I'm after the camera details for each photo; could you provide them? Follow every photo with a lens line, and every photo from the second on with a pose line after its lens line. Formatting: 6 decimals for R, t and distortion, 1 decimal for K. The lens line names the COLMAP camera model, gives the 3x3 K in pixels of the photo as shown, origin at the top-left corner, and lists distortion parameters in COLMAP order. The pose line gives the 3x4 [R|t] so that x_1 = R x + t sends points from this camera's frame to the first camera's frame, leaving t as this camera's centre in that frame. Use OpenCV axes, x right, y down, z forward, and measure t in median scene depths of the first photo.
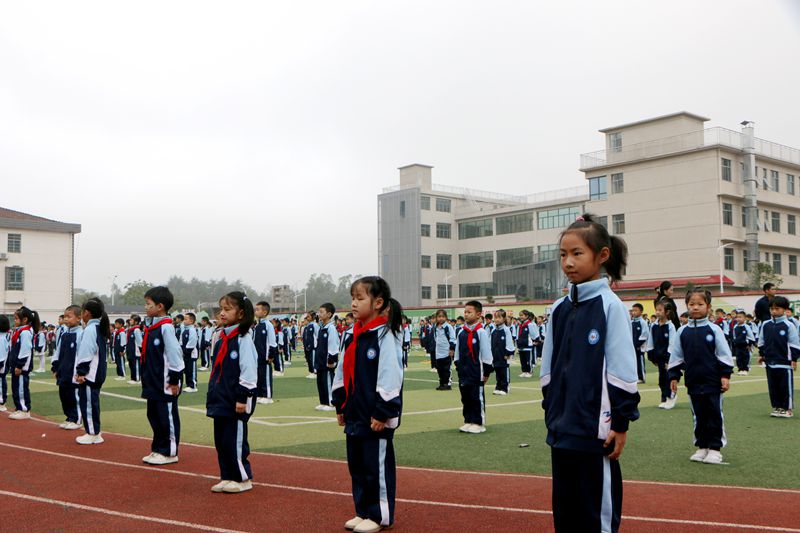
lens RADIAL K [[842.1, 0, 400.0], [0, 842.1, 266.5], [0, 0, 1]] dist [-0.008780, 0.006228]
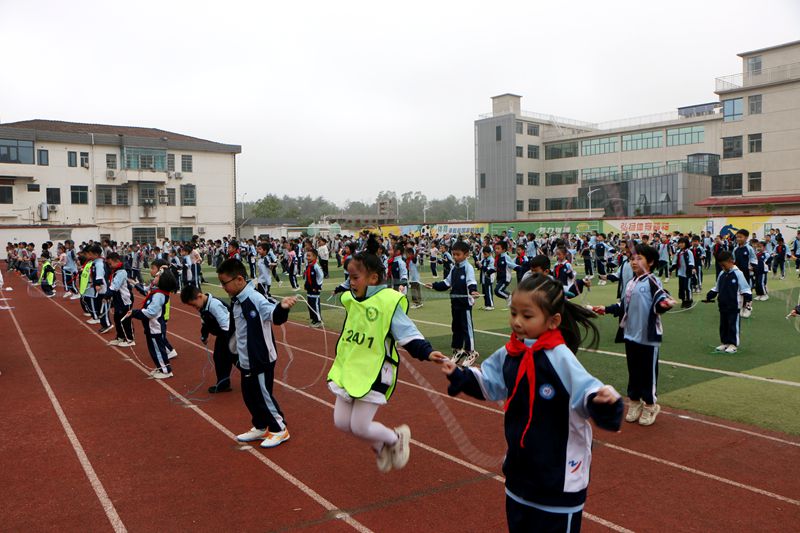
lens RADIAL K [[647.9, 0, 400.0], [0, 647.9, 266.5], [0, 0, 1]] dist [-0.211438, 0.188932]
pose [[0.999275, -0.000456, -0.038057, -0.098765], [0.005157, 0.992331, 0.123501, 0.004002], [0.037709, -0.123608, 0.991614, 0.113452]]
